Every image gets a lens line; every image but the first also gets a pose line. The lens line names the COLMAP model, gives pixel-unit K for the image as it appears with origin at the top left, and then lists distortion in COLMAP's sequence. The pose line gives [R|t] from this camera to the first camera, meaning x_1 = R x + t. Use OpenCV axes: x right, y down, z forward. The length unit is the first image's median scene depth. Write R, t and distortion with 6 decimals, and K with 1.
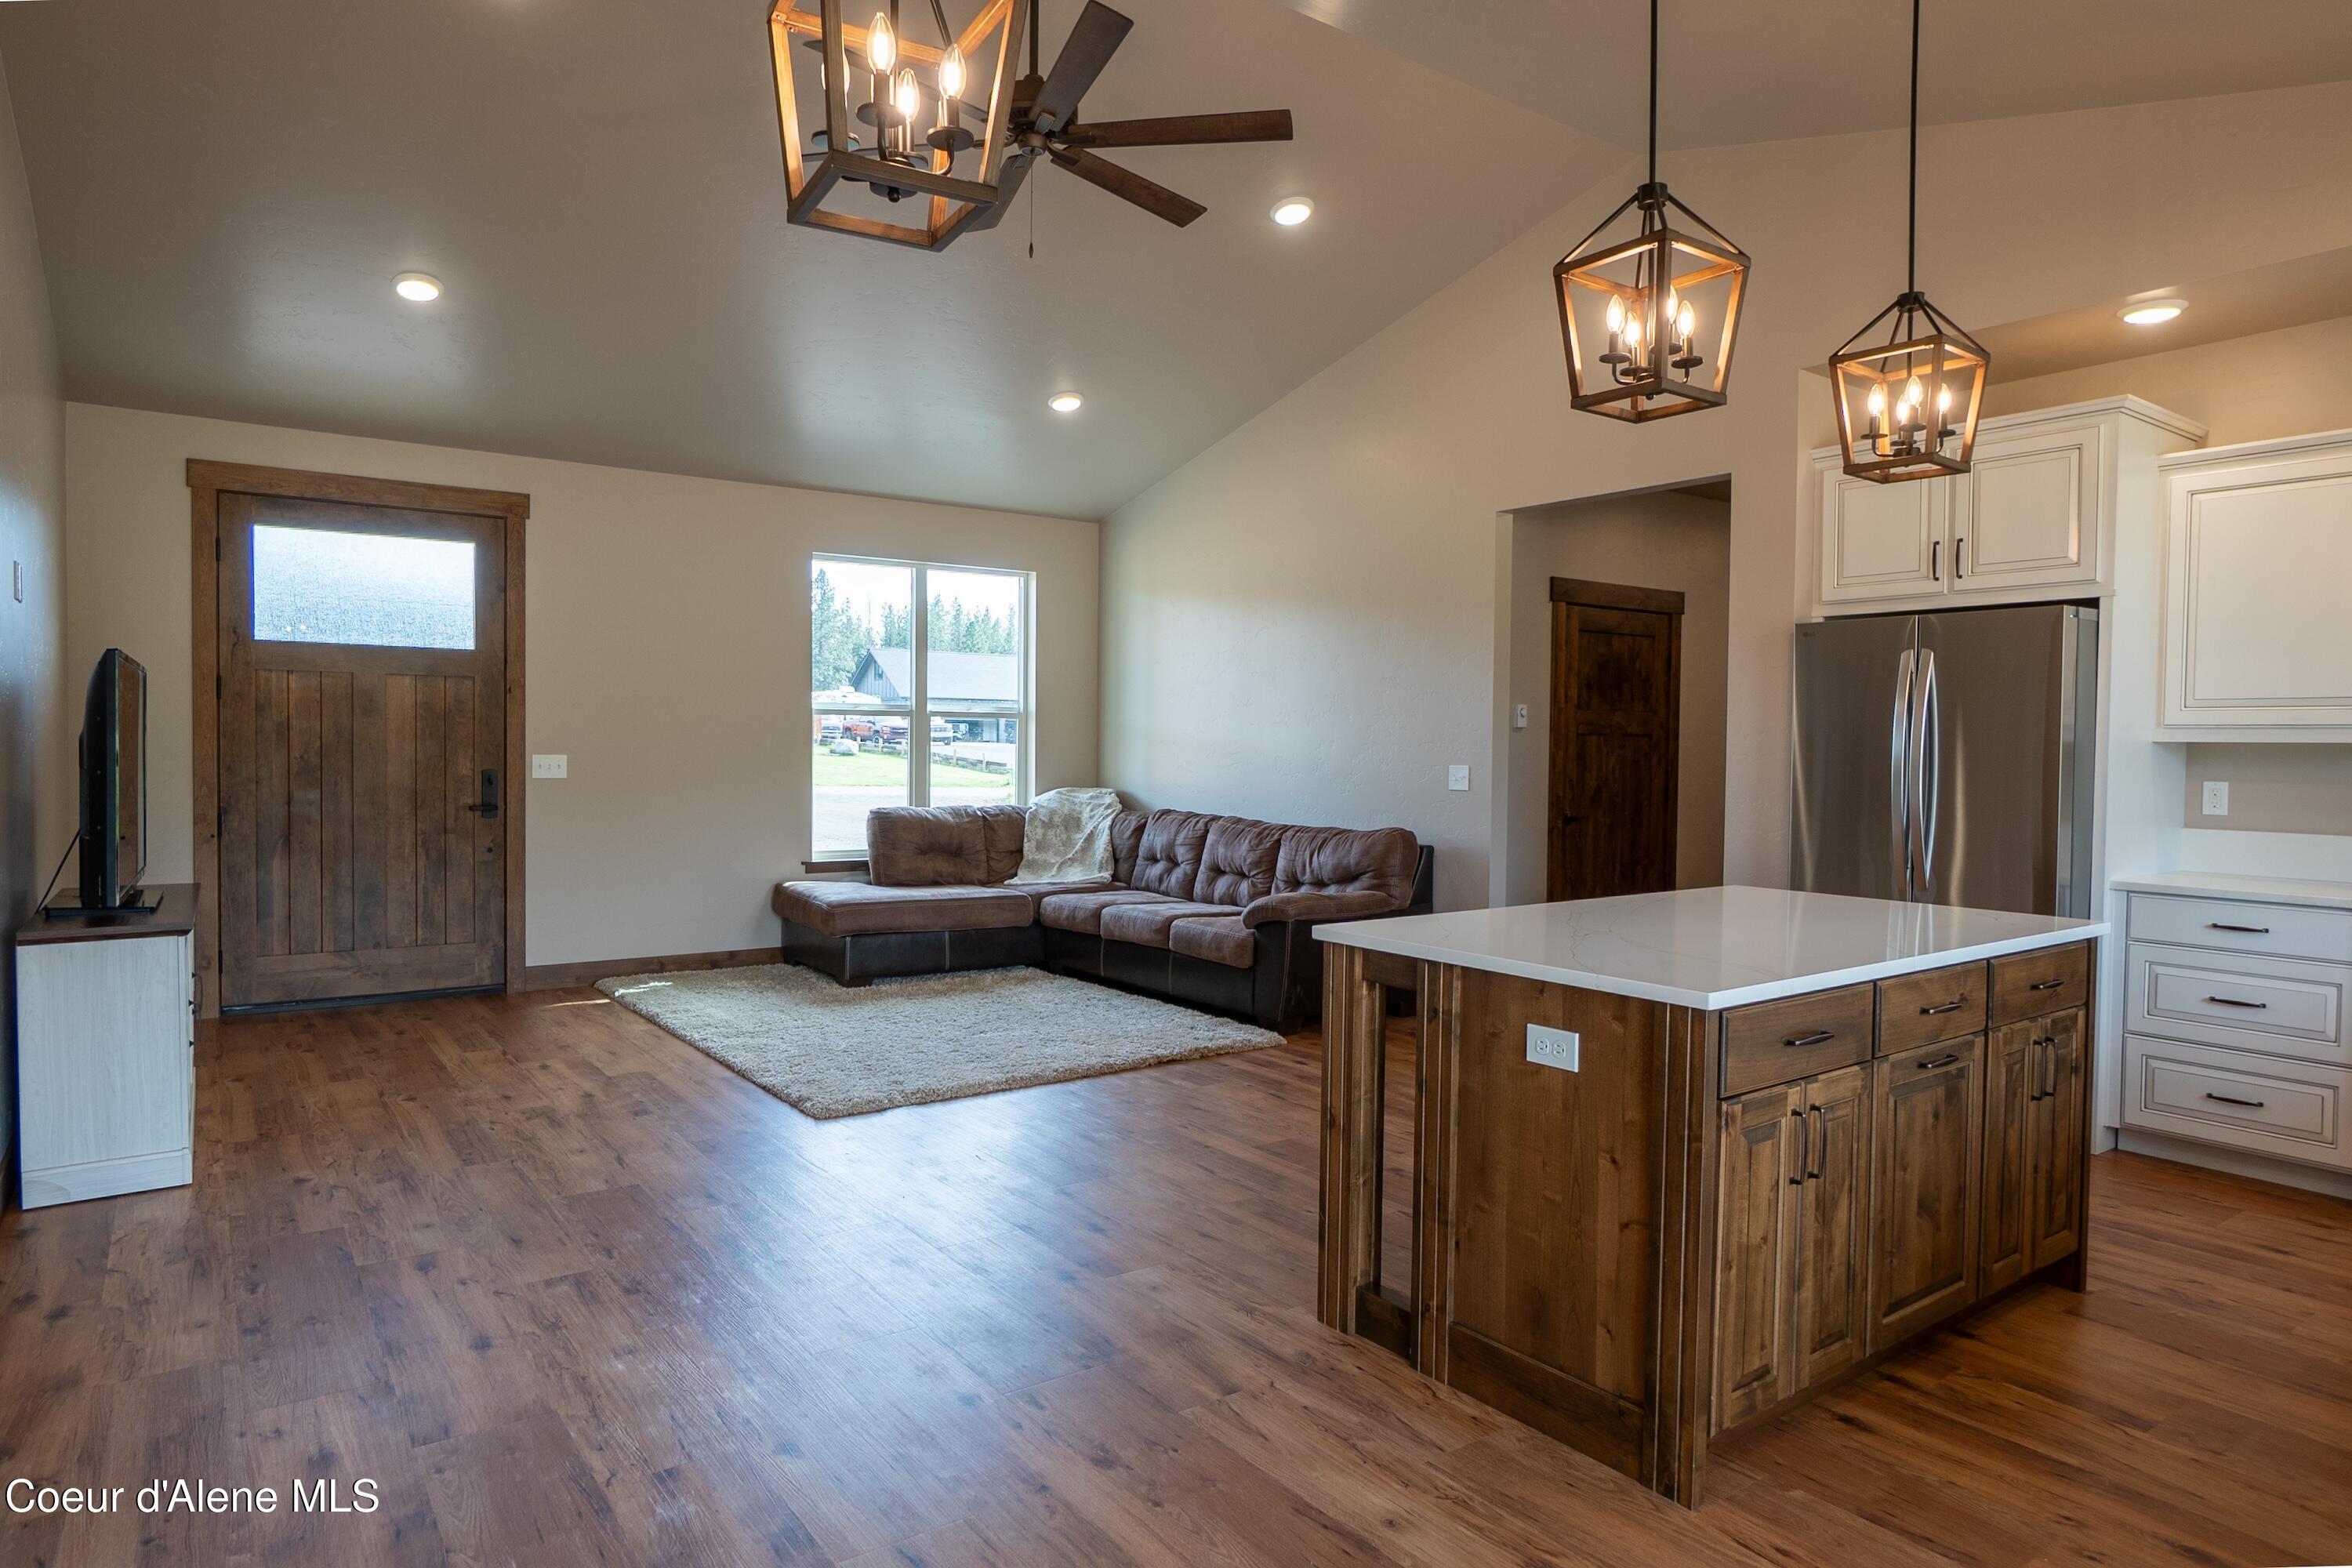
lens RADIAL K [[1357.7, 0, 1183.8], [0, 1357.7, 772.2], [0, 0, 1]] dist [0.006859, -0.004006]
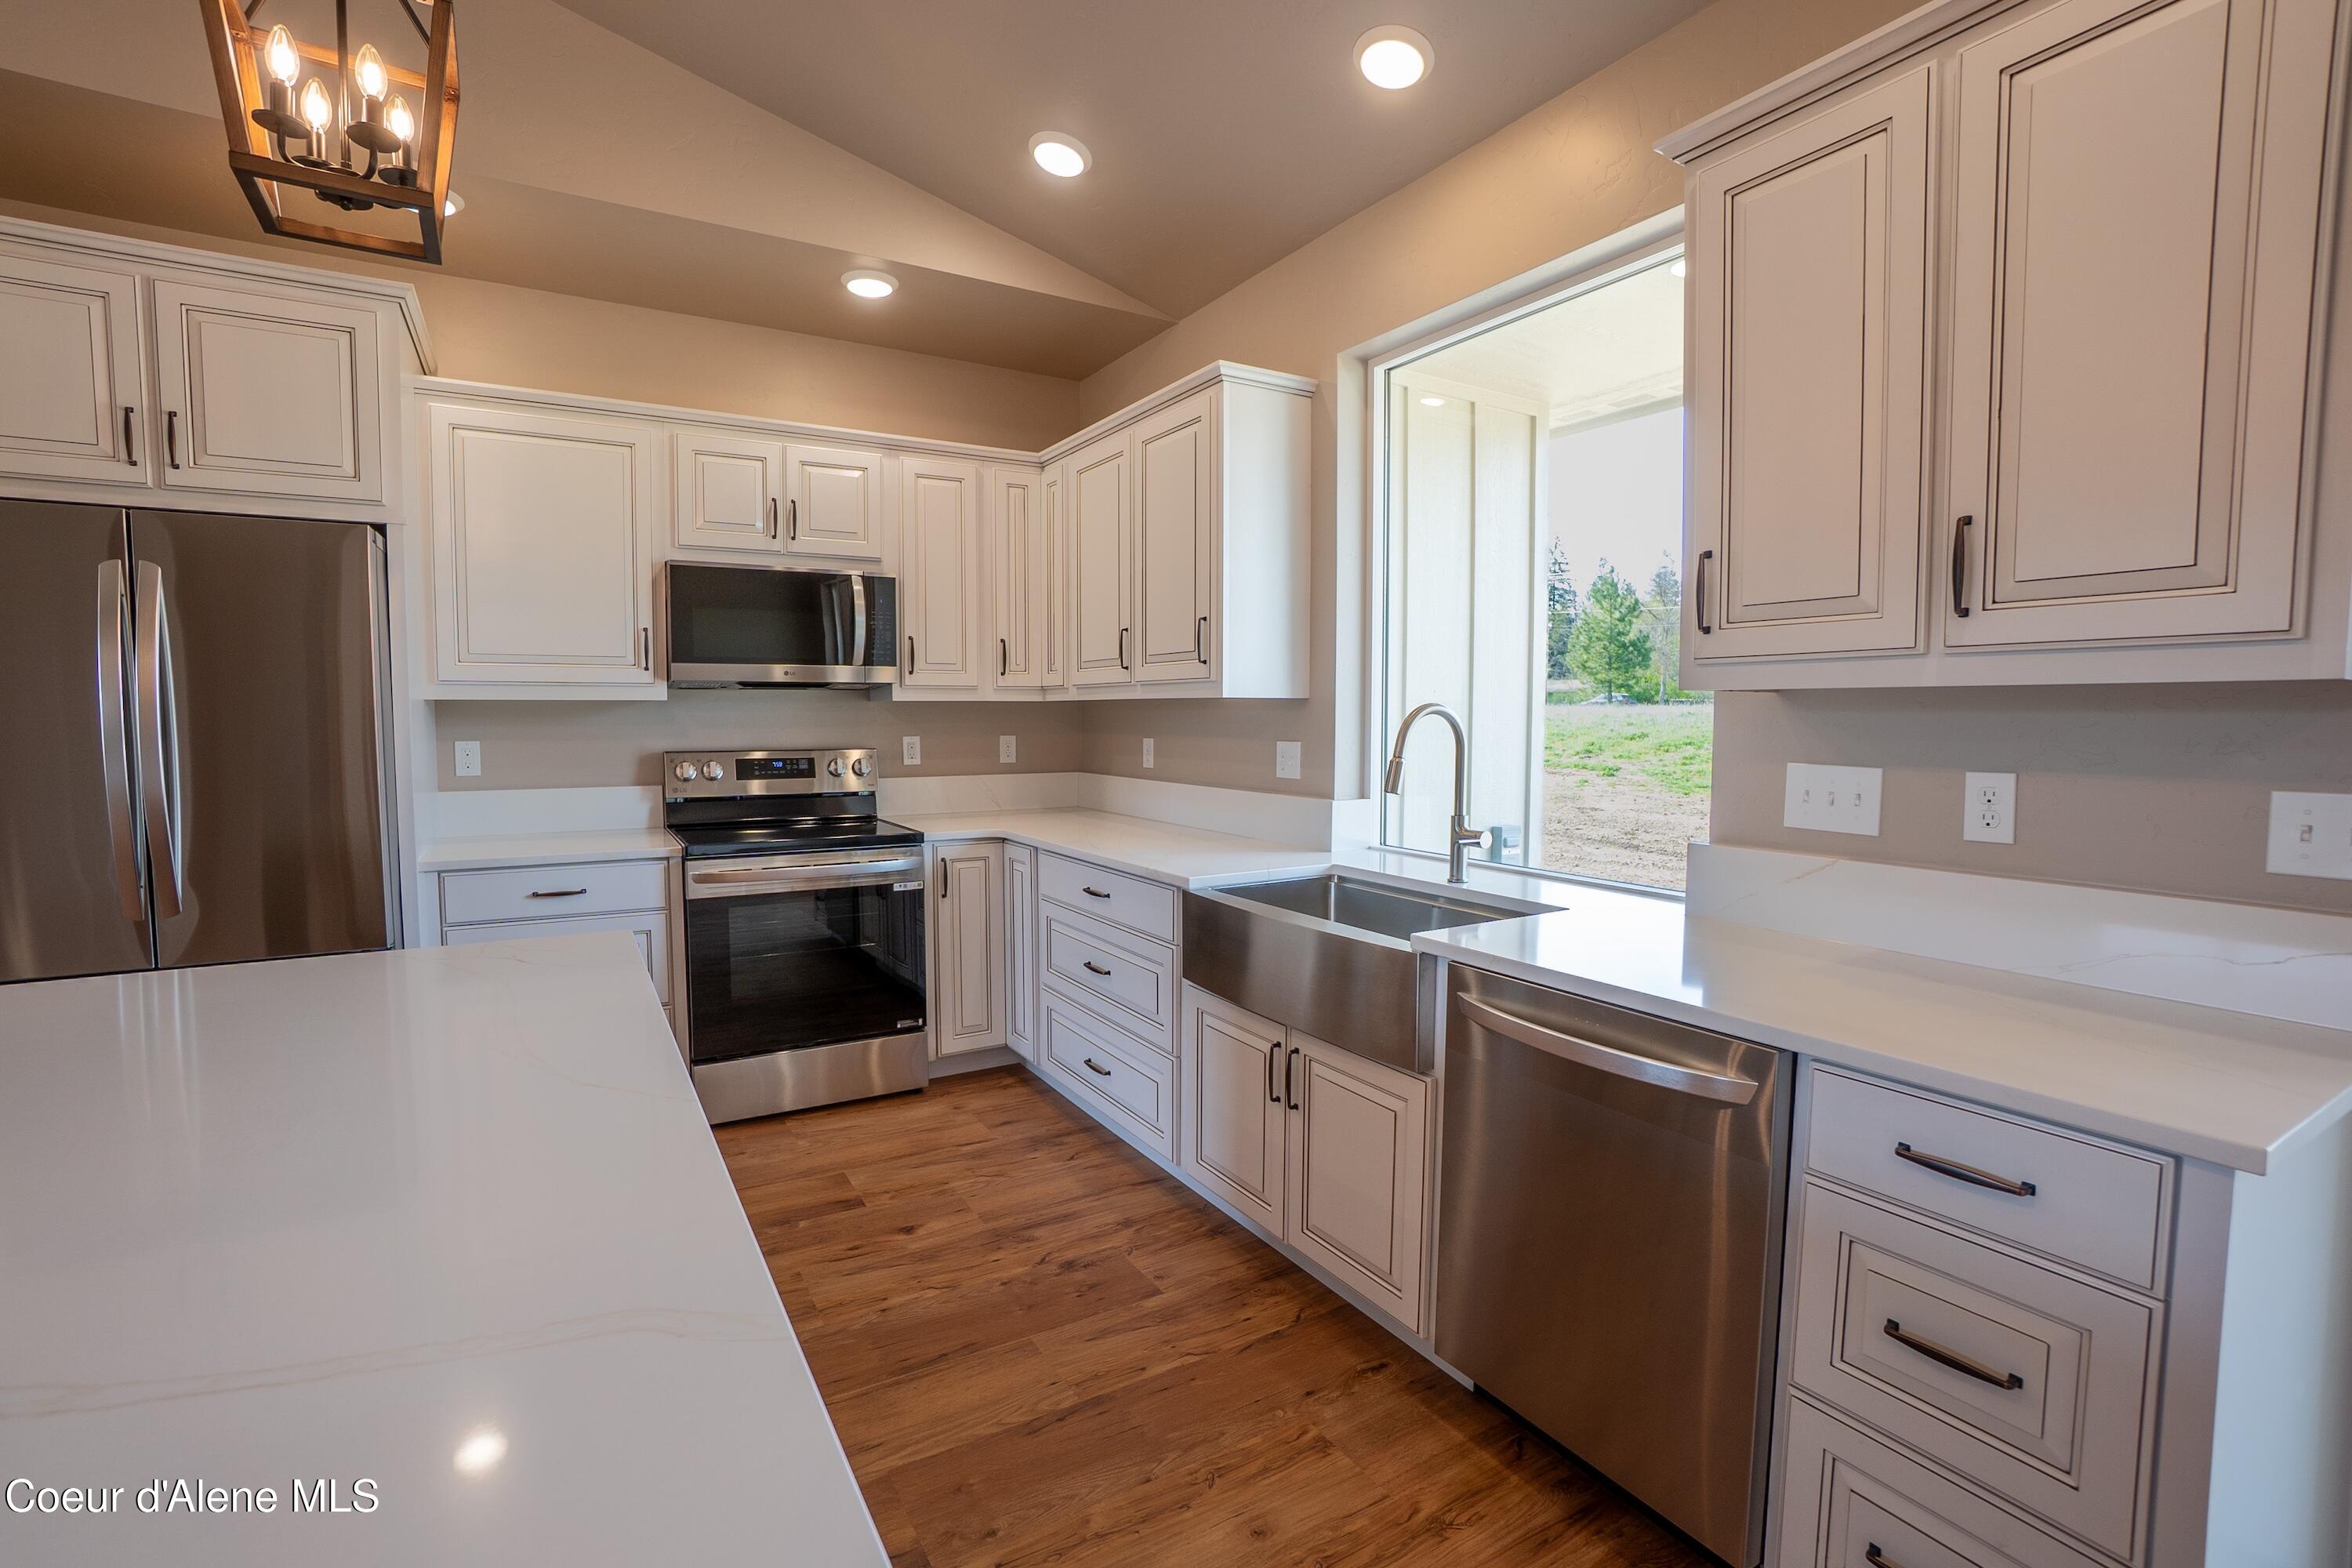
lens RADIAL K [[1035.8, 0, 1163.5], [0, 1035.8, 777.7], [0, 0, 1]] dist [-0.042302, 0.012226]
pose [[0.117219, -0.074539, 0.990305, 0.096837], [0.021429, 0.997137, 0.072517, -0.008509], [-0.992875, 0.012721, 0.118480, 0.408614]]
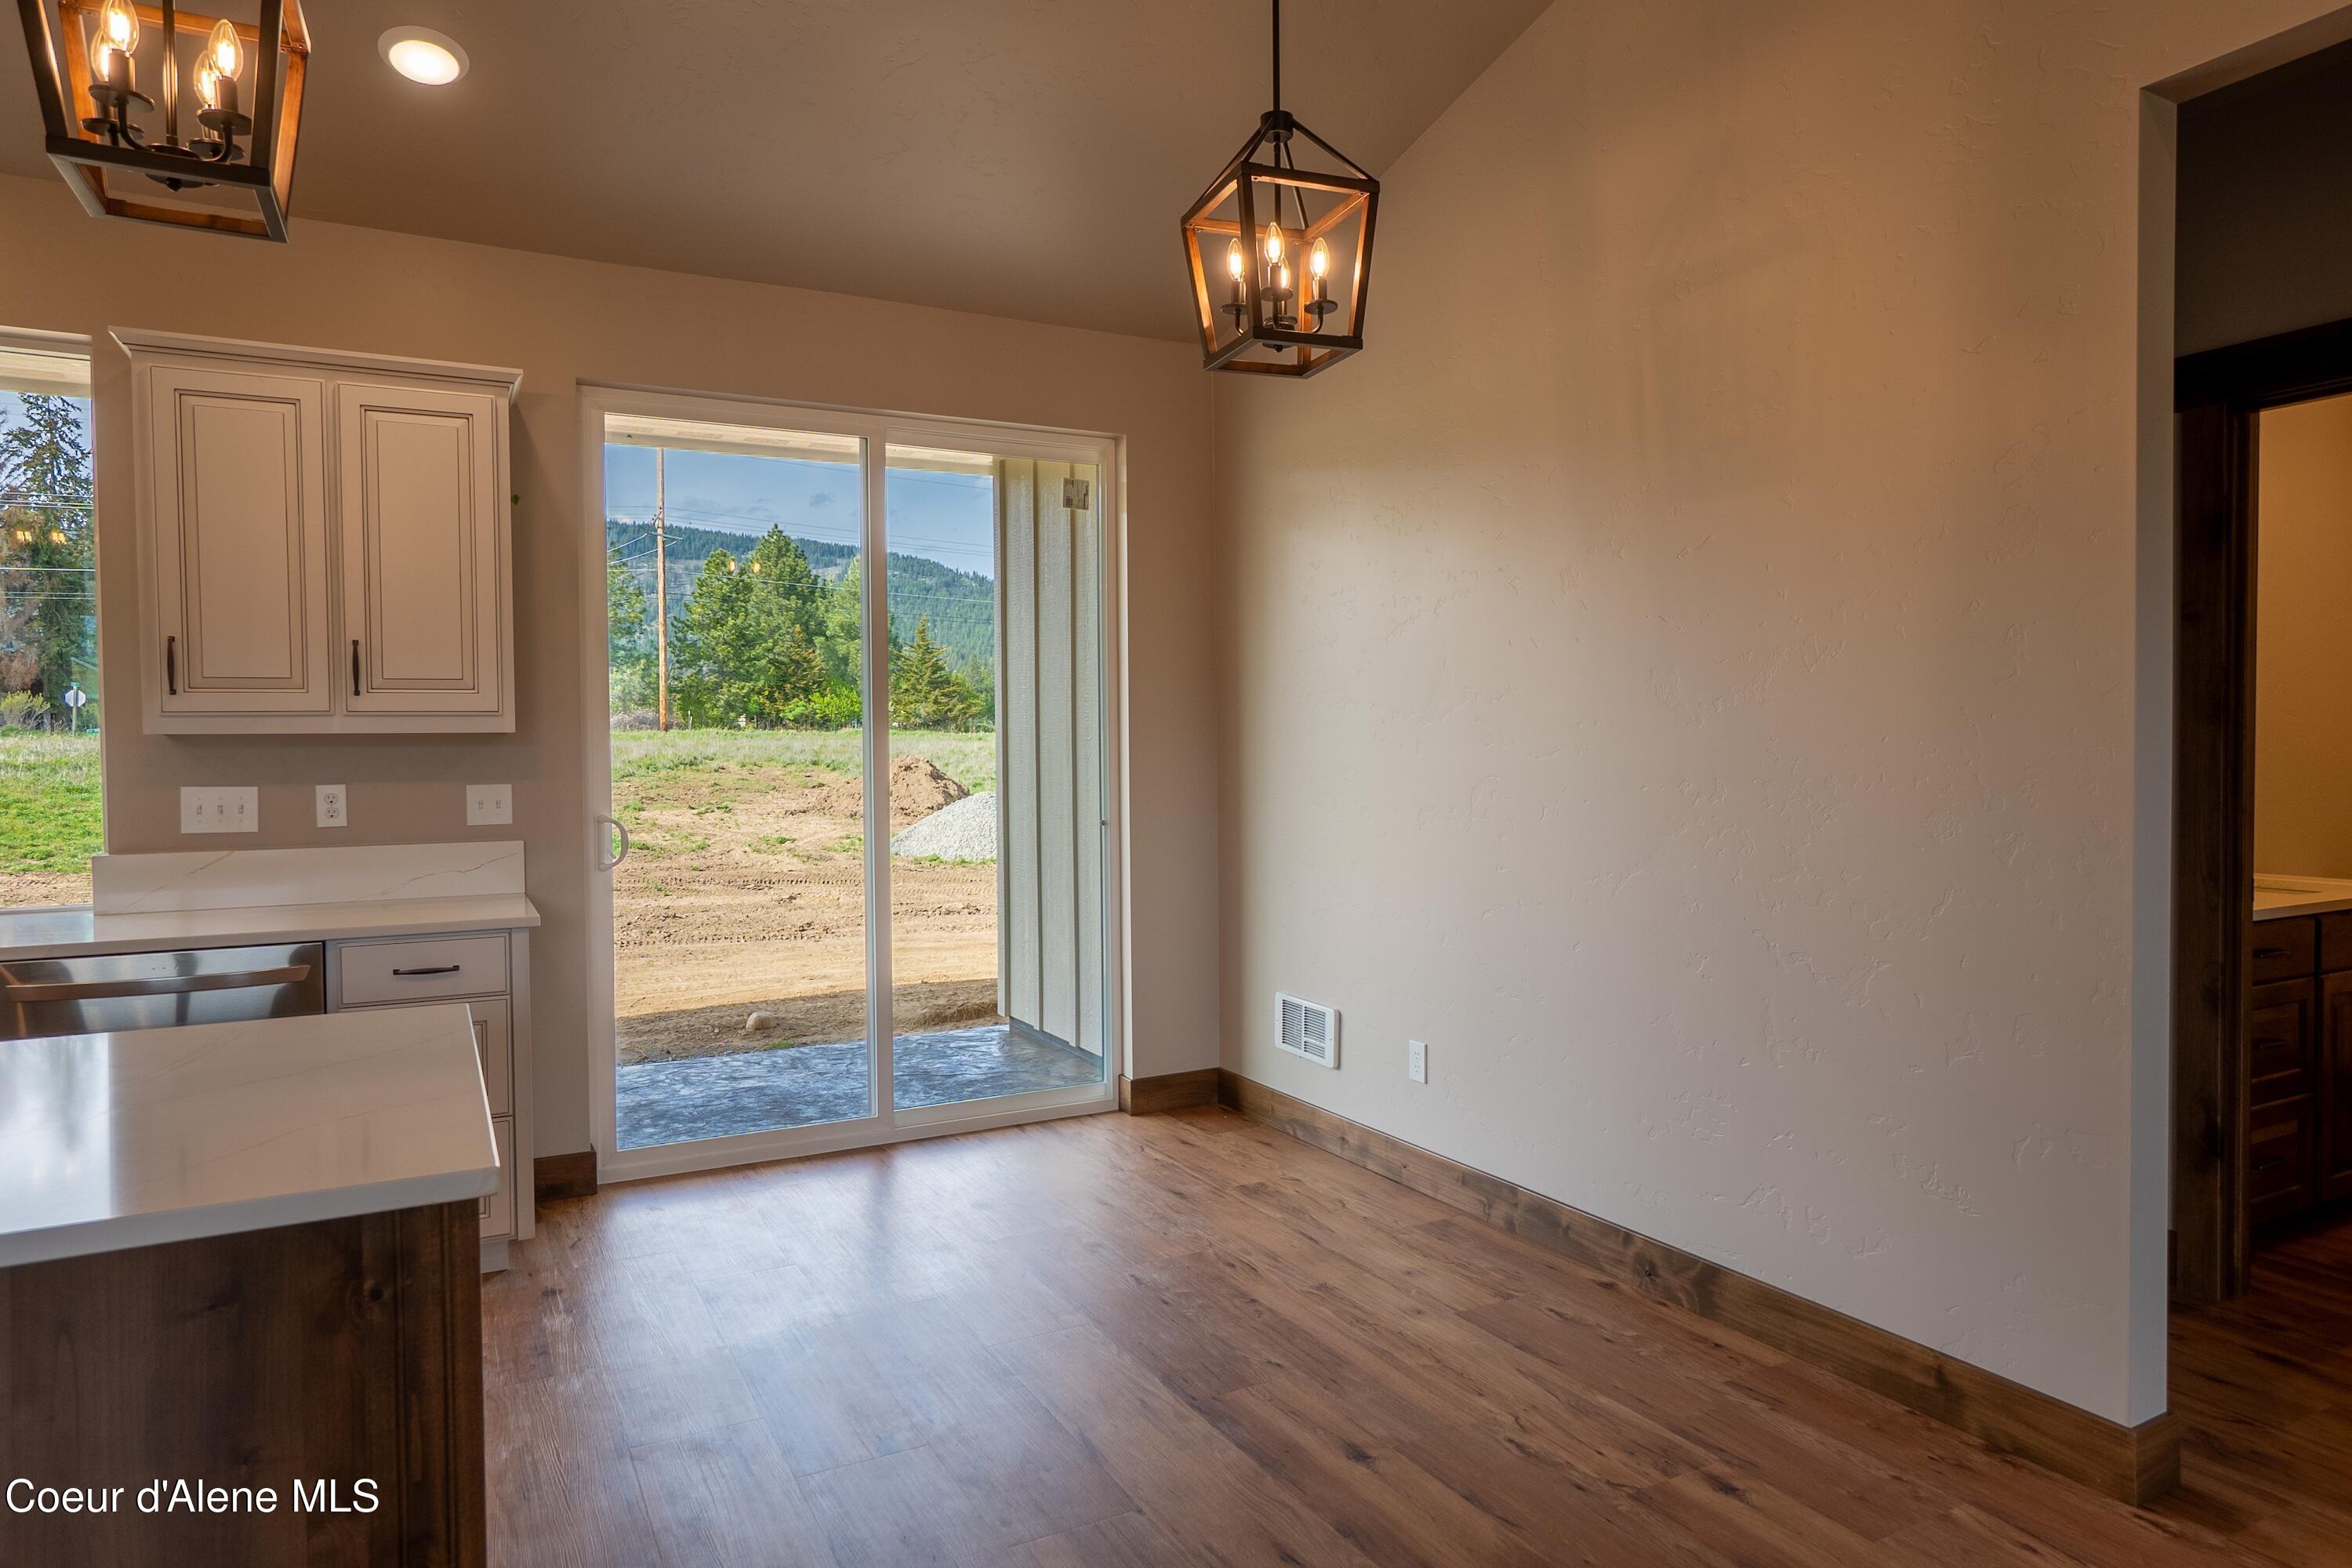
lens RADIAL K [[1409.4, 0, 1181.0], [0, 1409.4, 769.8], [0, 0, 1]] dist [-0.000266, -0.000438]
pose [[-0.987059, -0.005502, 0.160264, -0.119968], [0.000946, 0.999194, 0.040125, -0.018684], [-0.160356, 0.039757, -0.986258, 0.859323]]
